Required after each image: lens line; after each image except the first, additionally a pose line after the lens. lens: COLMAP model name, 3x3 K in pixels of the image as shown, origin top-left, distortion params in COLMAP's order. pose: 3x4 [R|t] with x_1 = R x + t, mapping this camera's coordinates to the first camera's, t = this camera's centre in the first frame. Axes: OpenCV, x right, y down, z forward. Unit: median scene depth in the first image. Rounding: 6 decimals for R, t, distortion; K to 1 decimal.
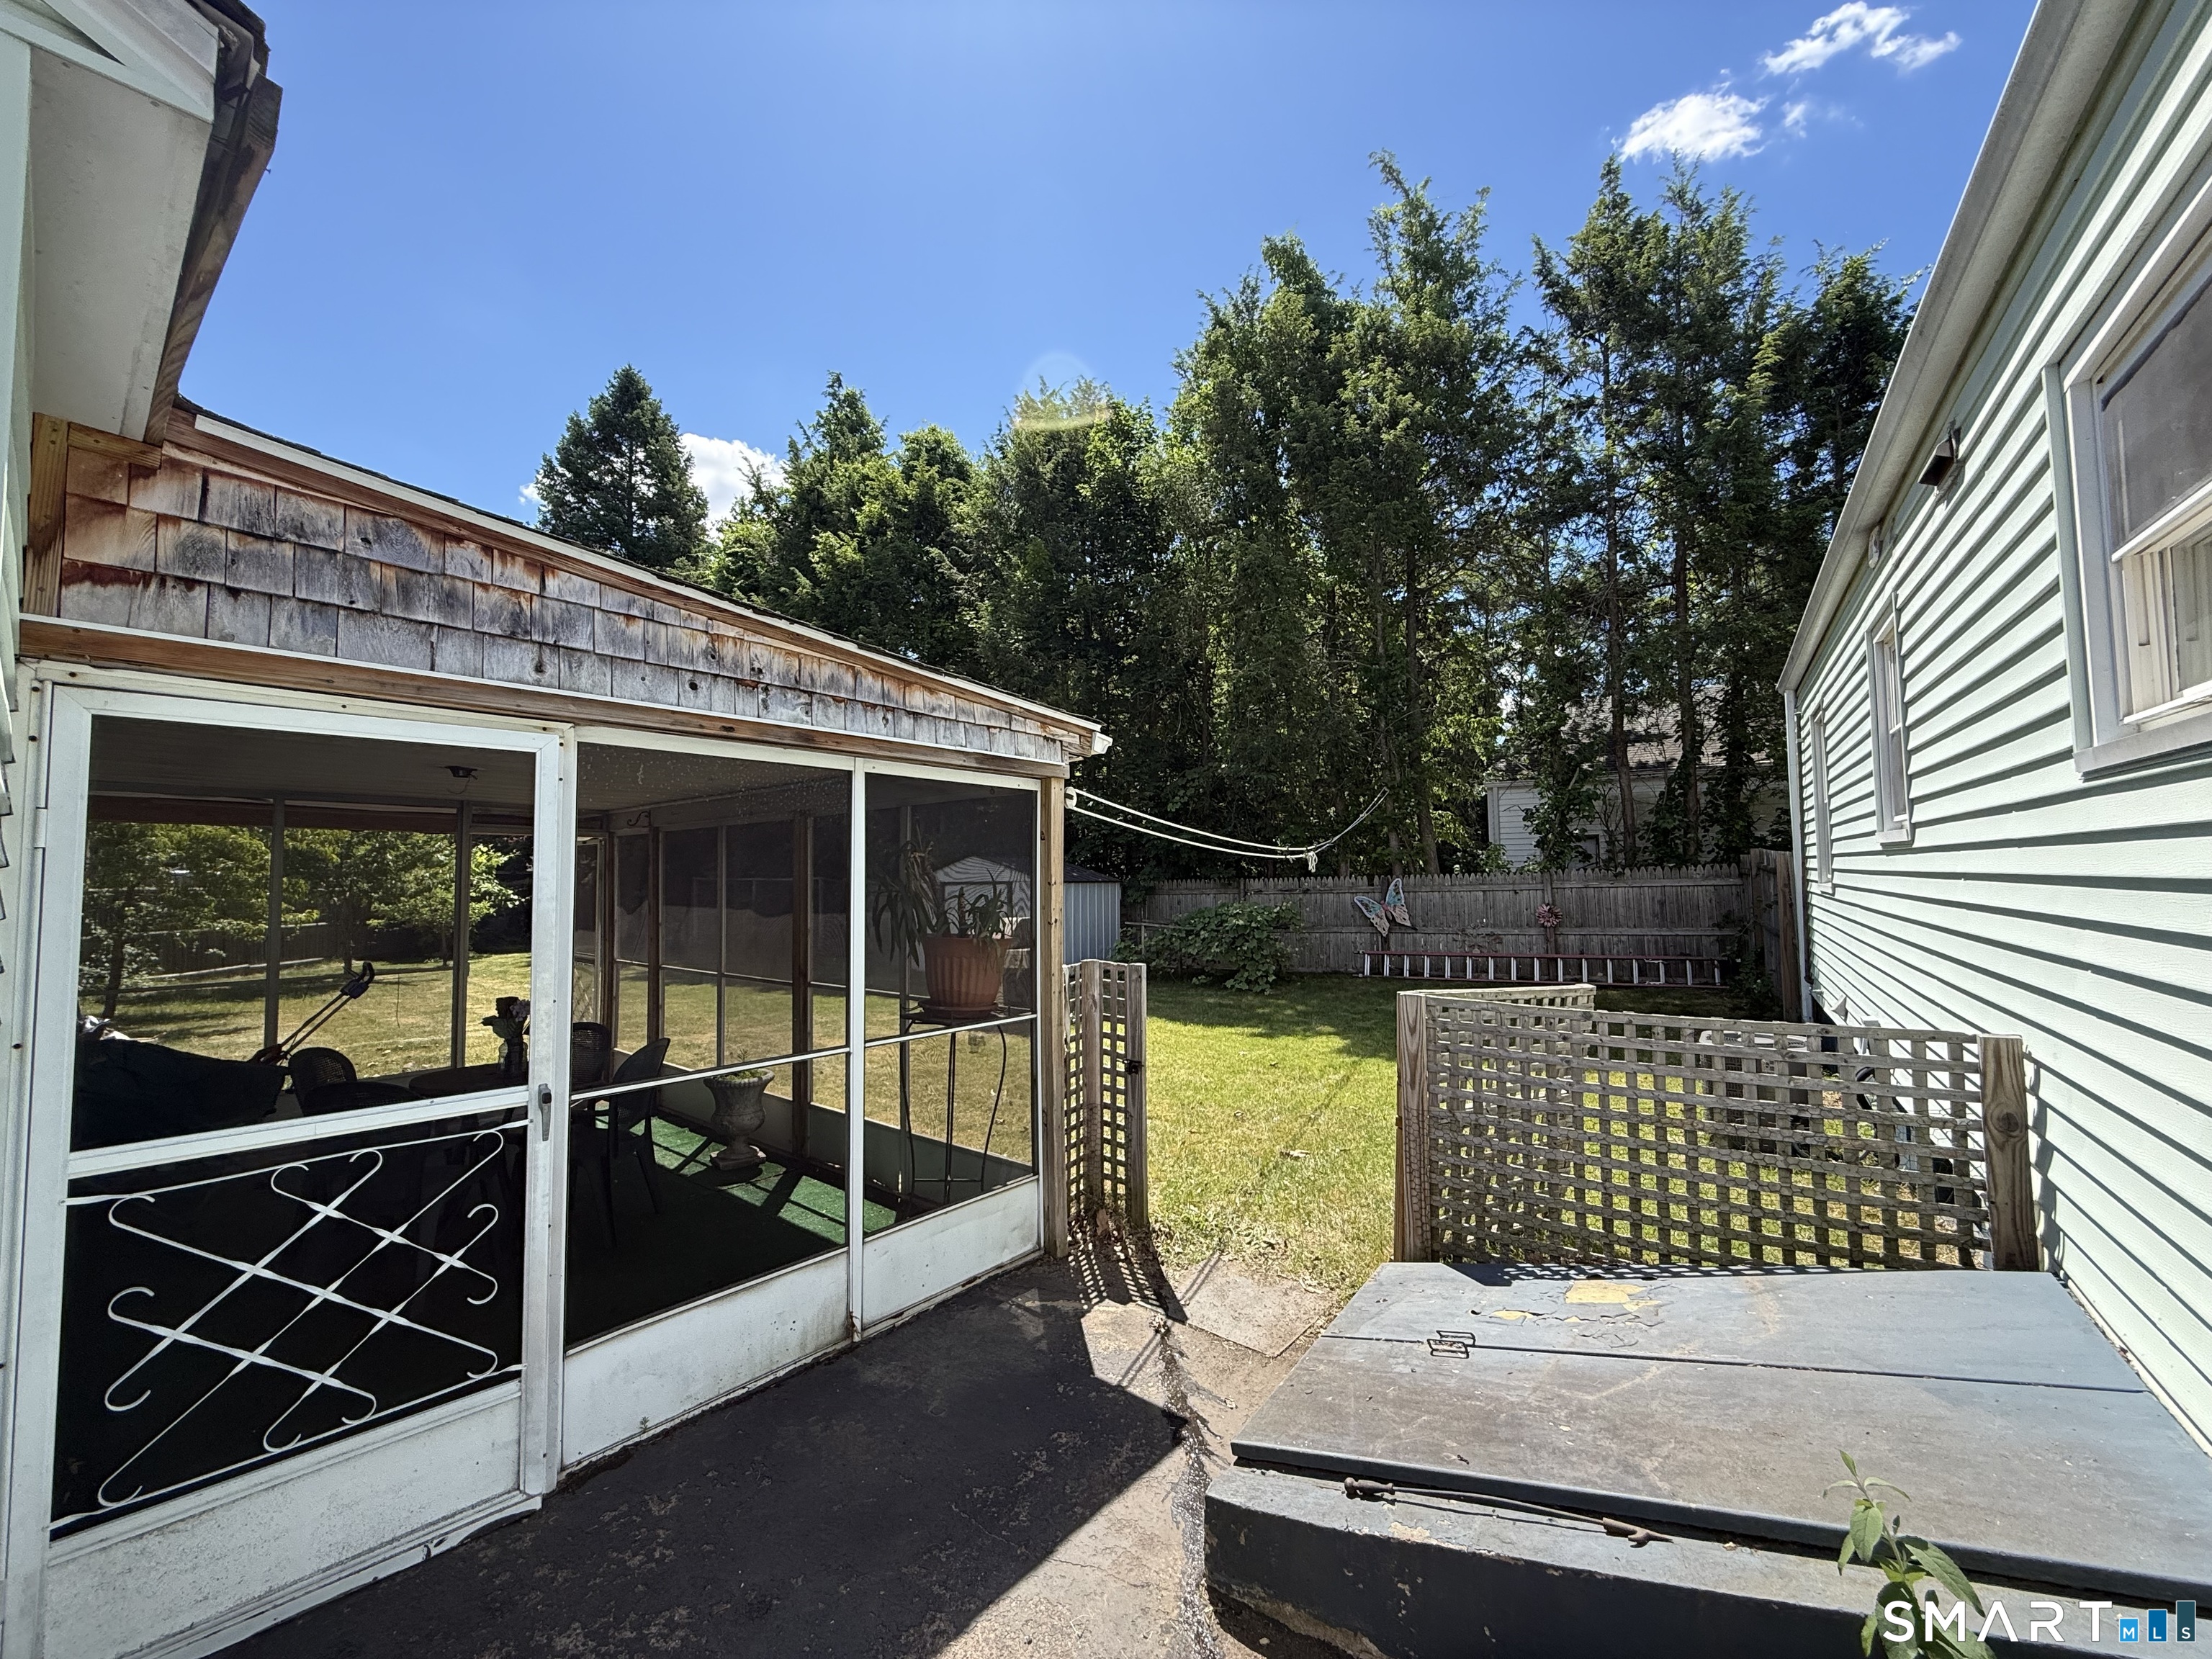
lens RADIAL K [[884.1, 0, 1106.5], [0, 884.1, 836.1], [0, 0, 1]] dist [0.002603, 0.000142]
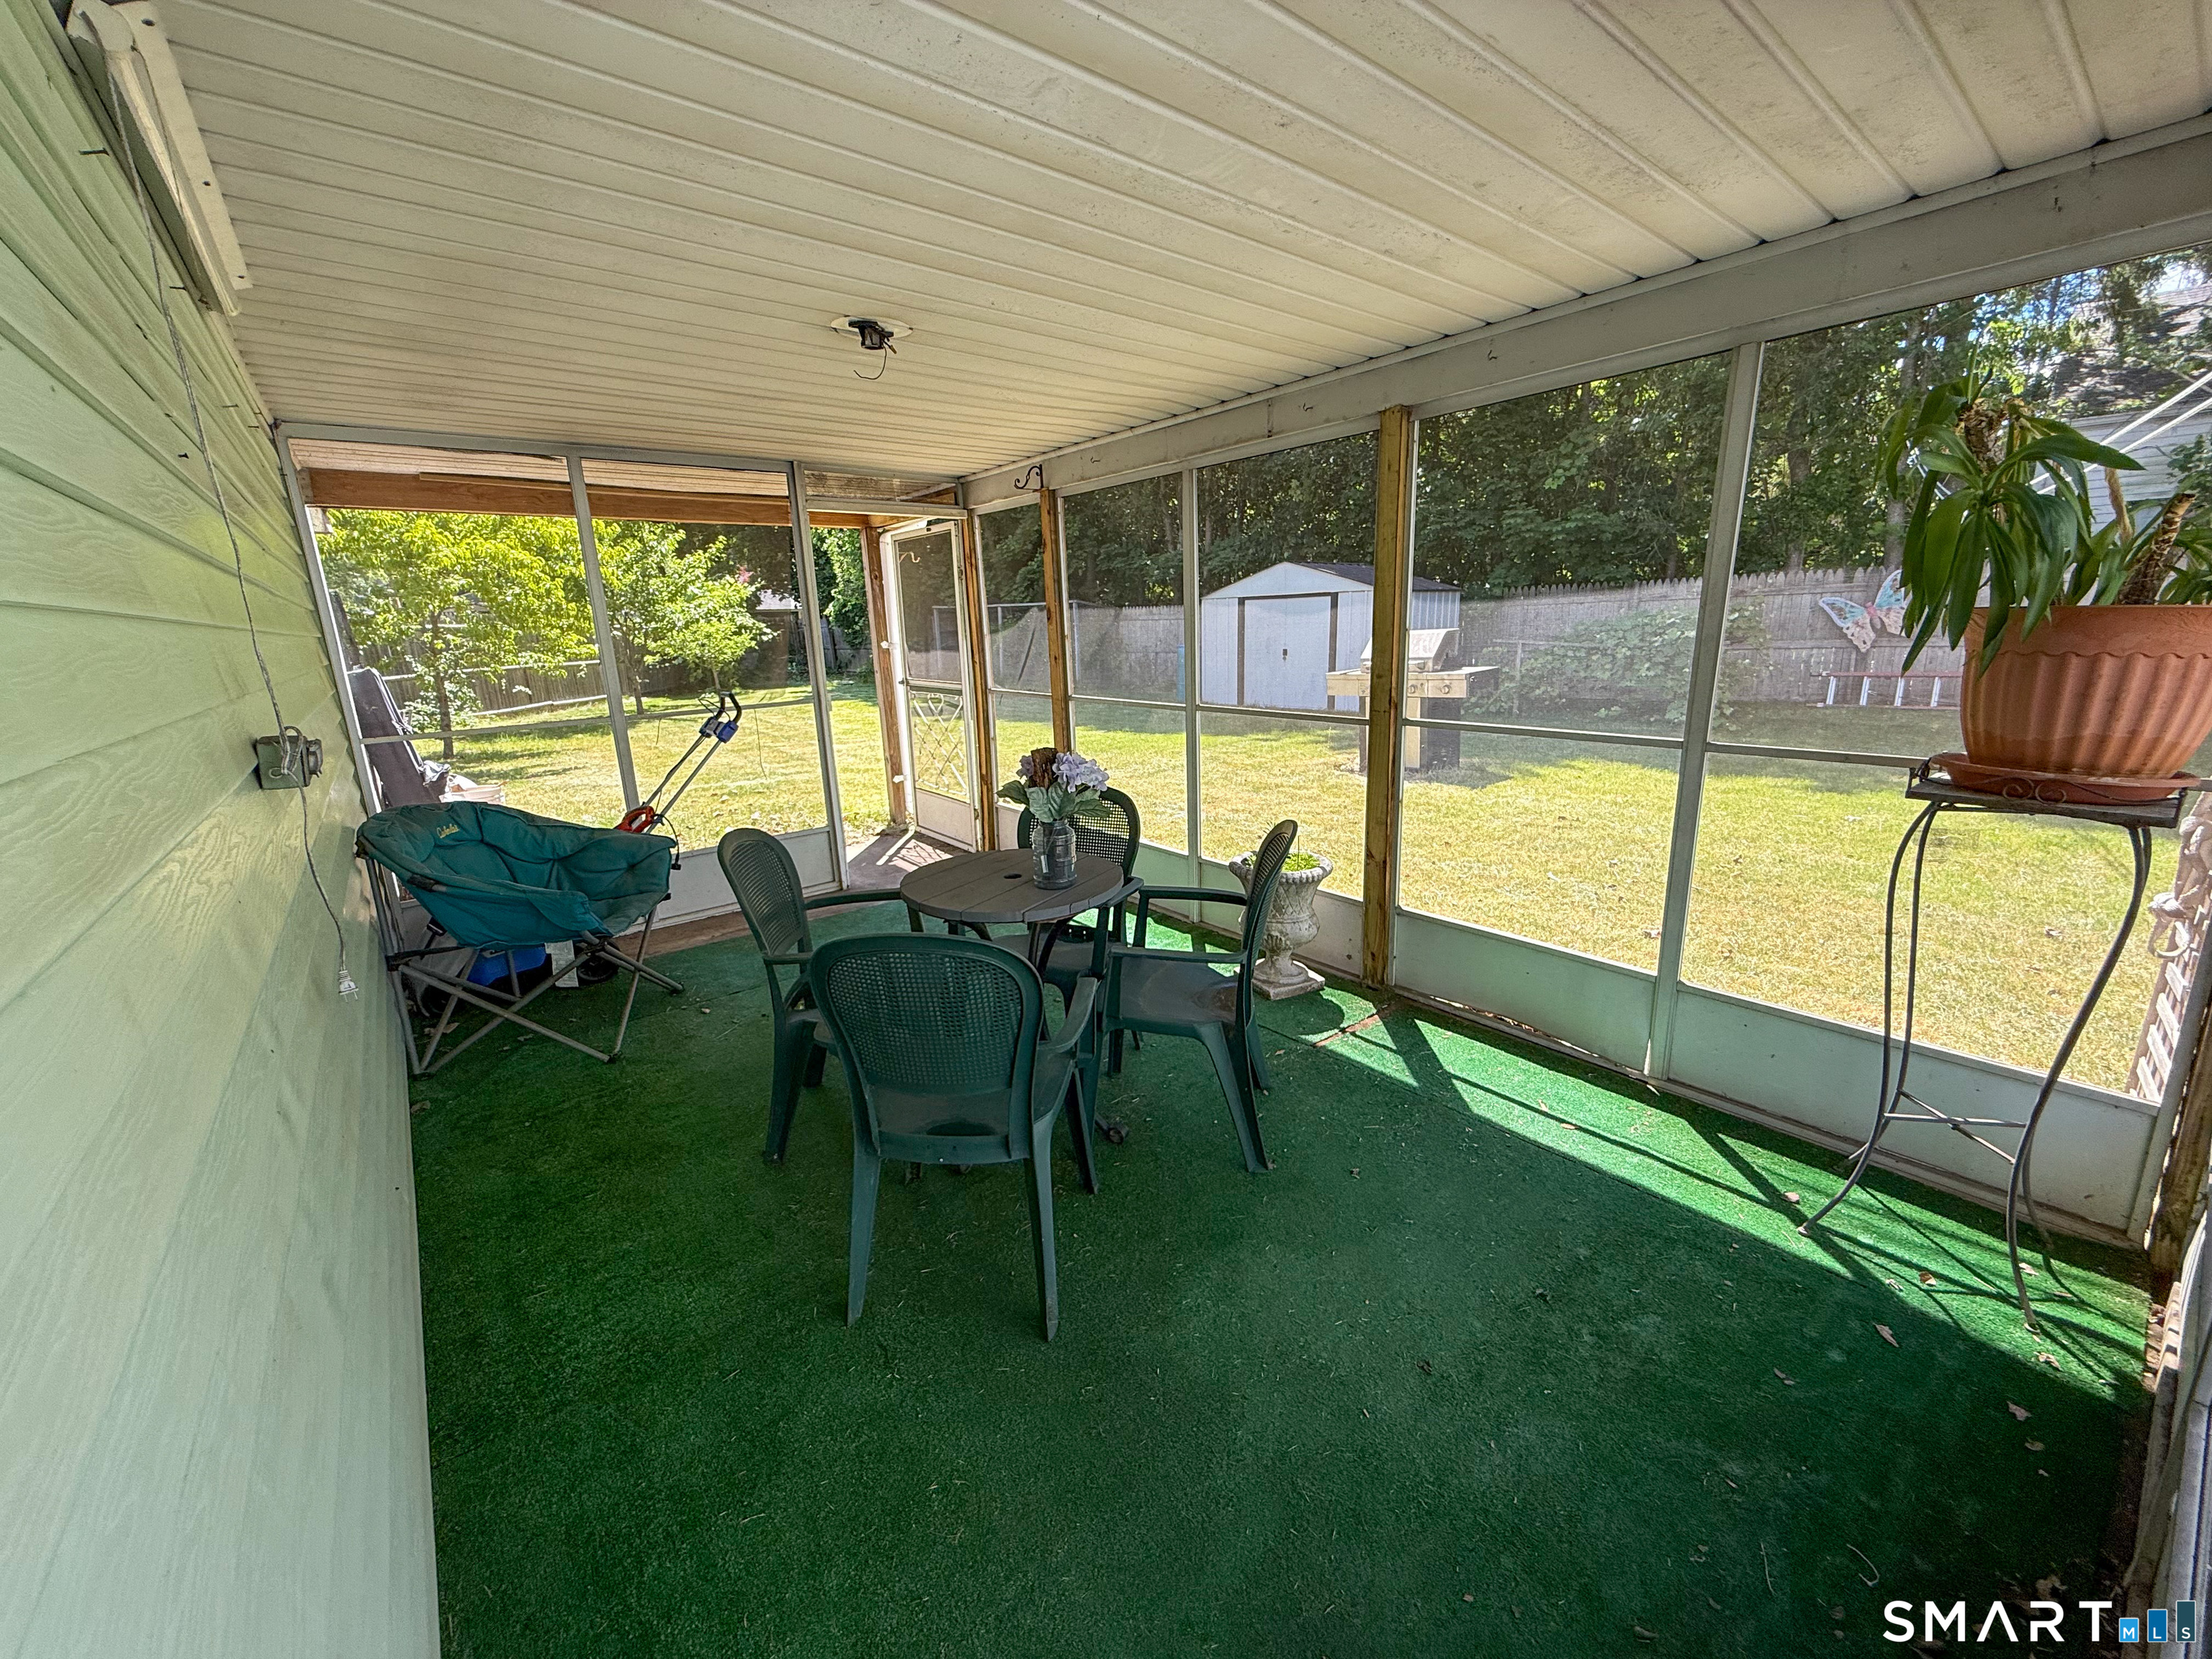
lens RADIAL K [[884.1, 0, 1106.4], [0, 884.1, 830.5], [0, 0, 1]] dist [0.002603, 0.000142]
pose [[0.980392, 0.021125, -0.195923, -0.219422], [0.036306, 0.957853, 0.284955, 0.031821], [0.193686, -0.286480, 0.938304, 0.199054]]
